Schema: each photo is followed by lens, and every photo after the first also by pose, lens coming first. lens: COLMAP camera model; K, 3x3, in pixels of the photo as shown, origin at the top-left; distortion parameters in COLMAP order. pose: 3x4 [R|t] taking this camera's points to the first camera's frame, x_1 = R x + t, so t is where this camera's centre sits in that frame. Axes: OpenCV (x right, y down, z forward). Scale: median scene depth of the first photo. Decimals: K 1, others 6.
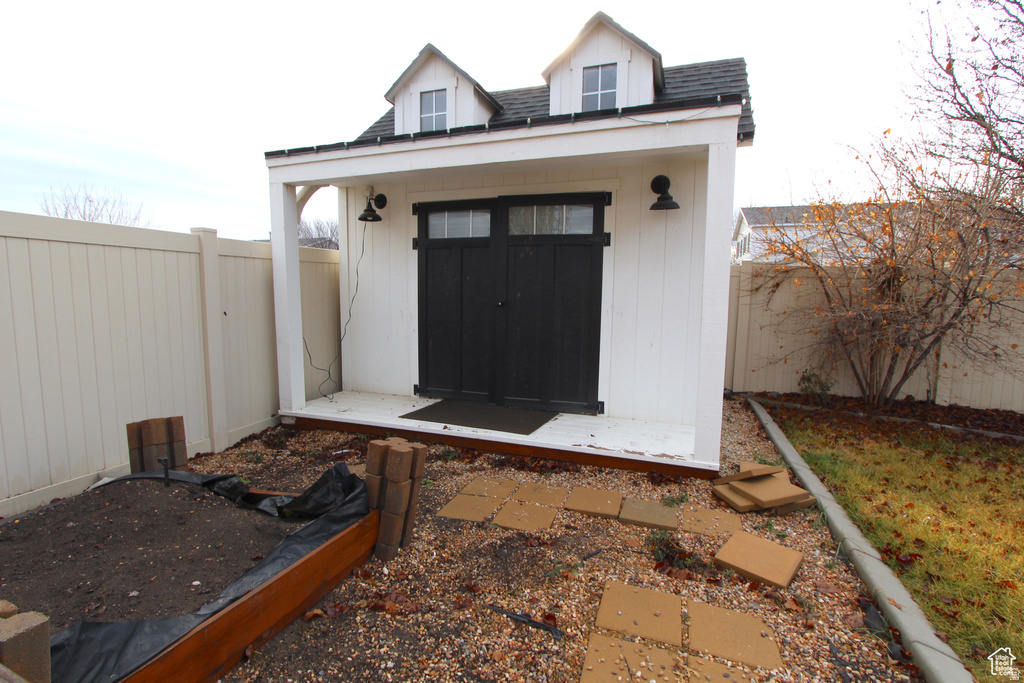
lens RADIAL K [[470.1, 0, 512.0], [0, 470.1, 341.5], [0, 0, 1]] dist [-0.019441, 0.004077]
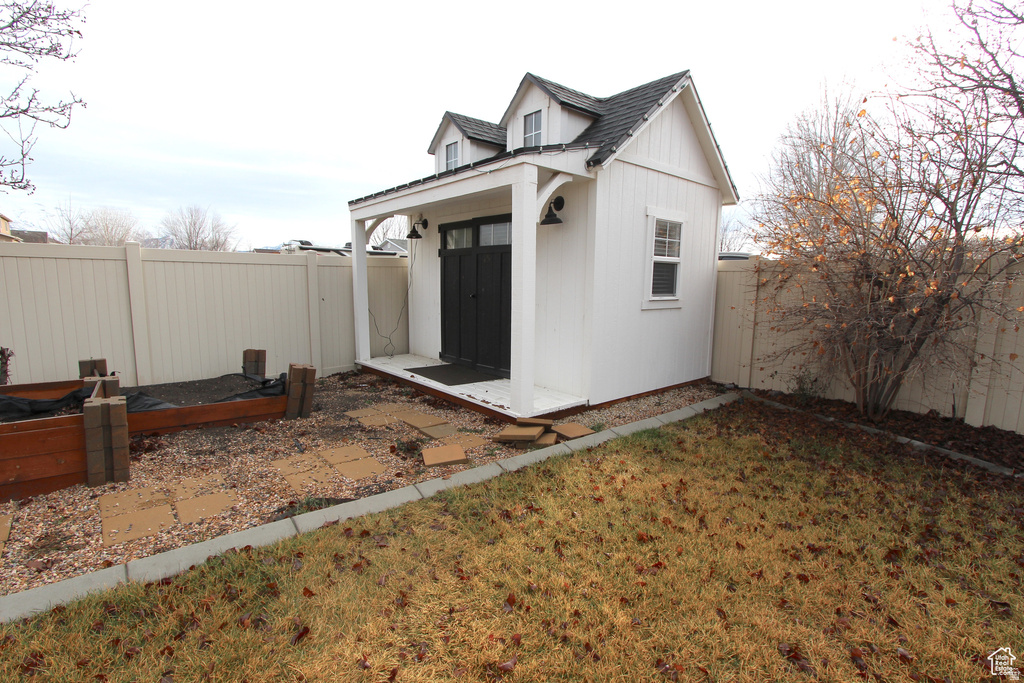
lens RADIAL K [[470.1, 0, 512.0], [0, 470.1, 341.5], [0, 0, 1]] dist [-0.019441, 0.004077]
pose [[0.874195, 0.060842, -0.481748, 0.767016], [-0.050741, 0.998134, 0.033982, 0.000591], [0.482916, -0.005262, 0.875651, -0.161341]]
